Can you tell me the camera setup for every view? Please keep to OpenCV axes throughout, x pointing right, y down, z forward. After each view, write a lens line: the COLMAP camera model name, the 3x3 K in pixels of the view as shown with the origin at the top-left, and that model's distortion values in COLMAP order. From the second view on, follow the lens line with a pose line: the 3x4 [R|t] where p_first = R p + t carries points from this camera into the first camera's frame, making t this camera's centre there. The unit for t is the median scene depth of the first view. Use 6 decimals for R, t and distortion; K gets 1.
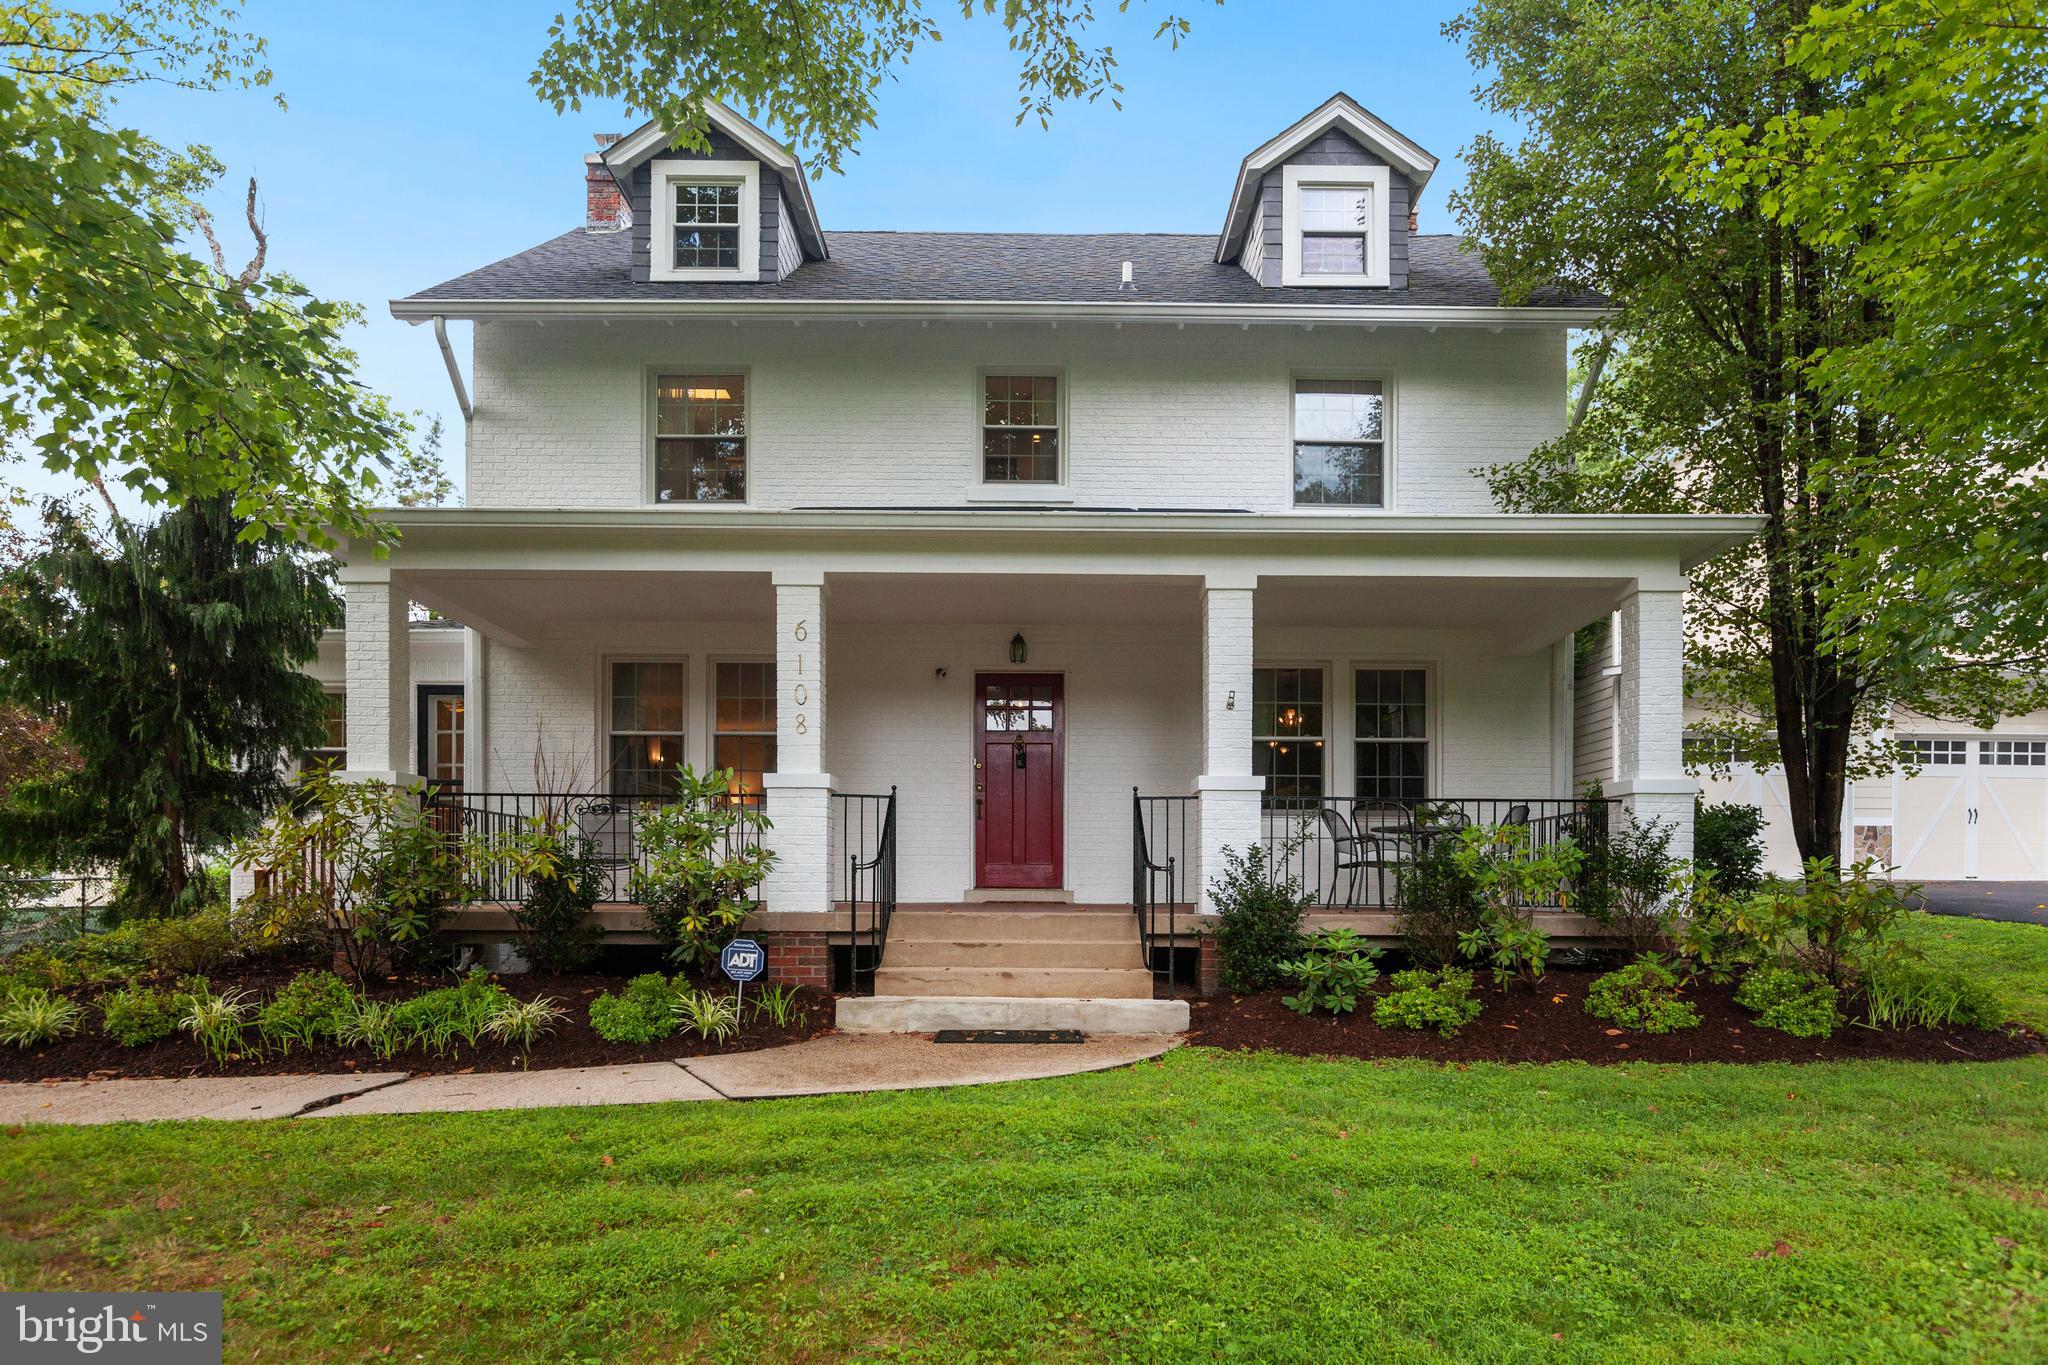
lens RADIAL K [[1330.9, 0, 1024.0], [0, 1330.9, 682.5], [0, 0, 1]] dist [-0.003521, -0.001510]
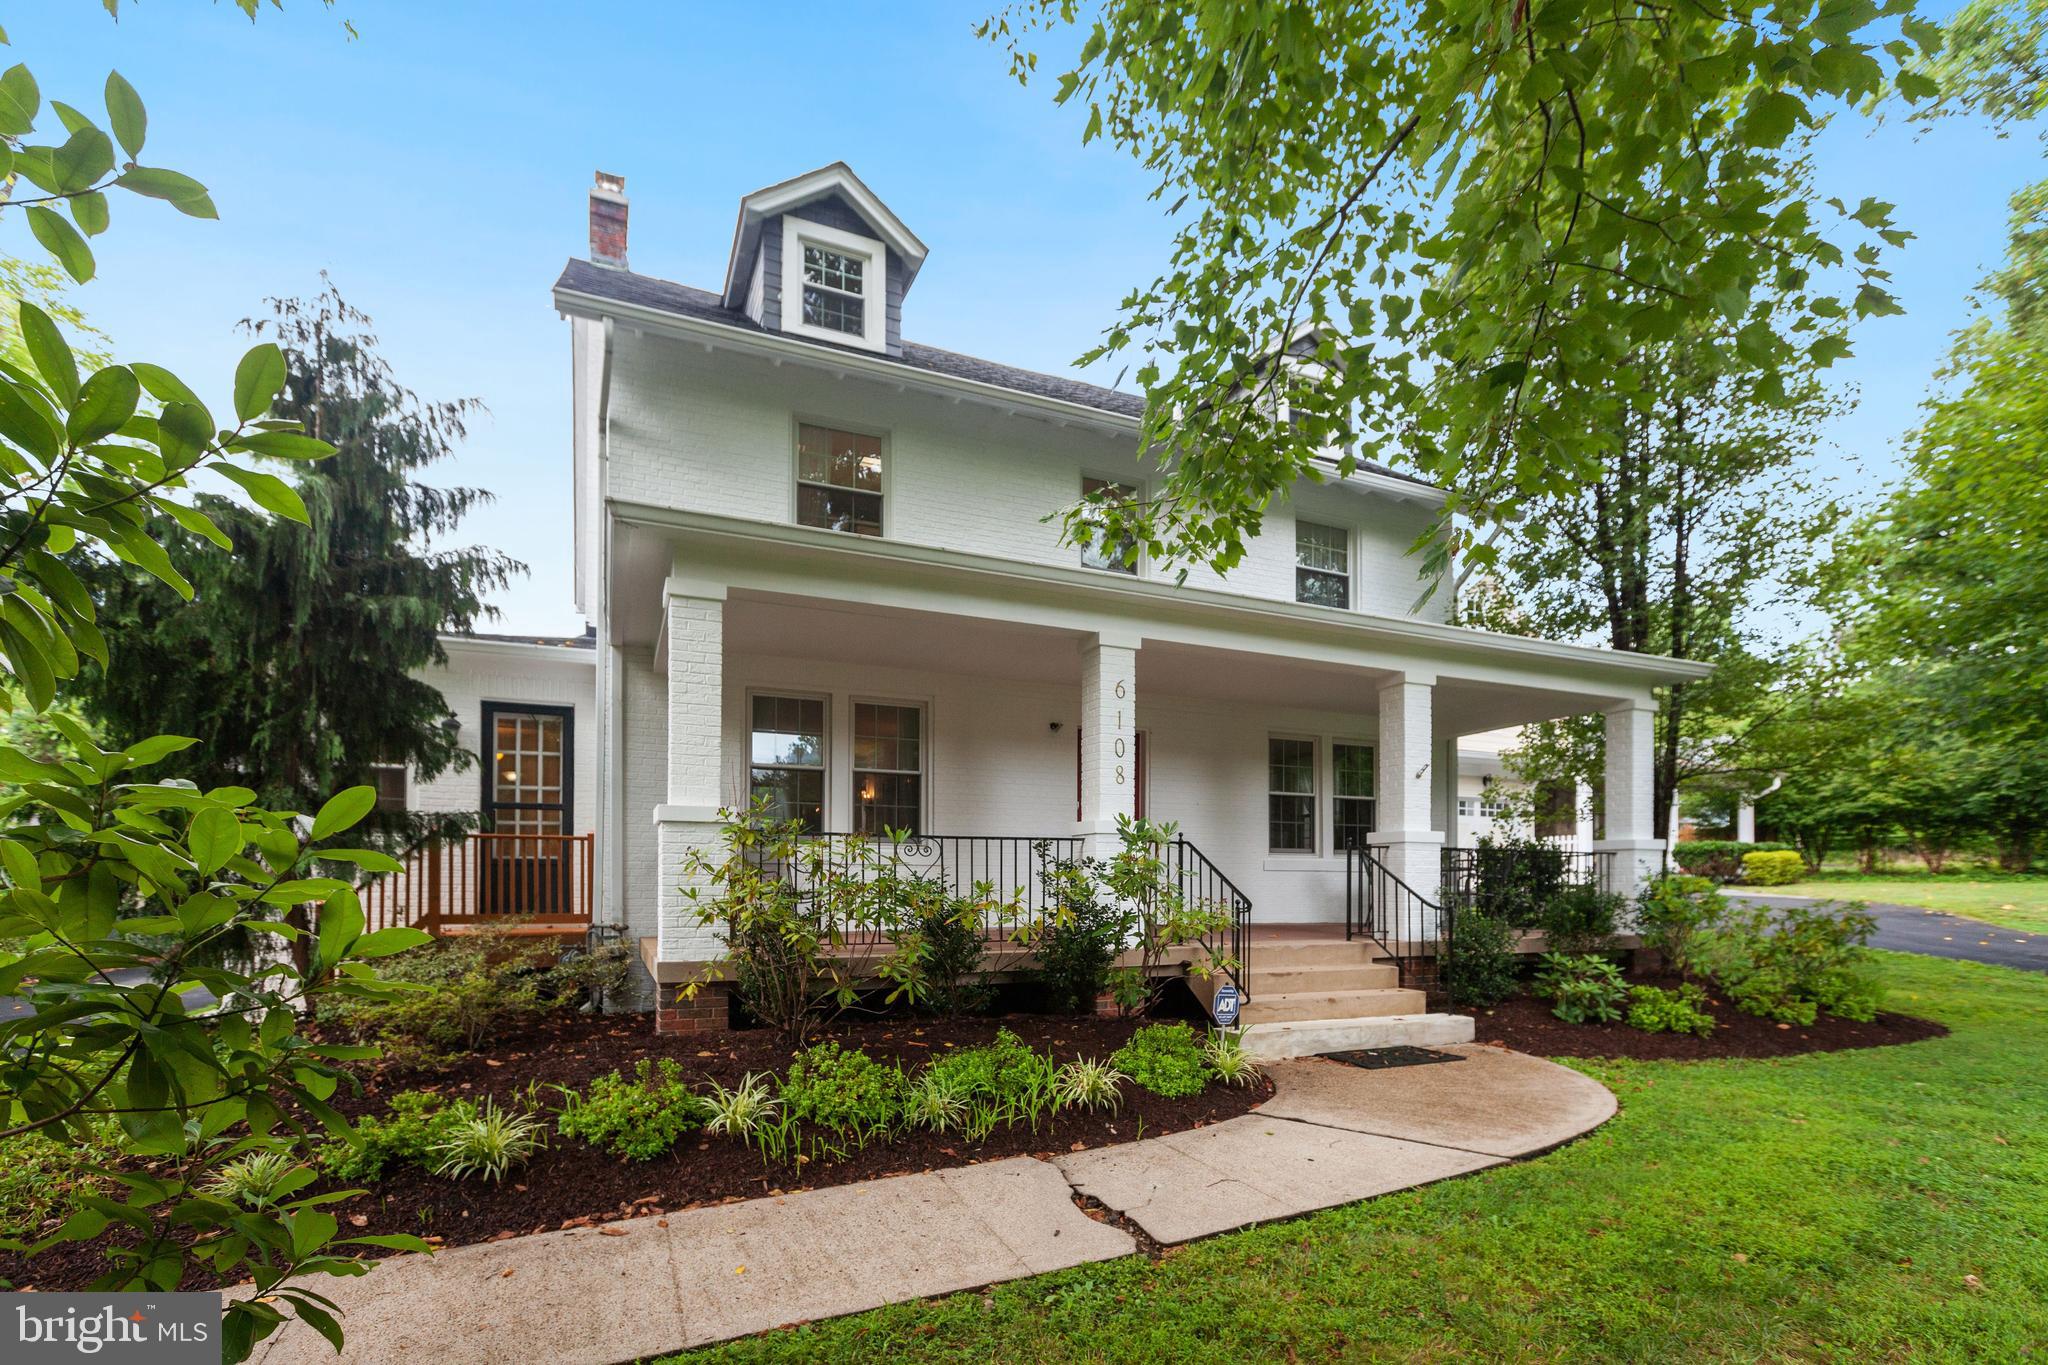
lens RADIAL K [[991.9, 0, 1022.8], [0, 991.9, 732.3], [0, 0, 1]] dist [-0.004589, -0.000276]
pose [[0.906224, 0.061318, 0.418329, -0.431828], [-0.064625, 0.997890, -0.006272, 0.004768], [-0.417830, -0.021351, 0.908274, 0.219842]]
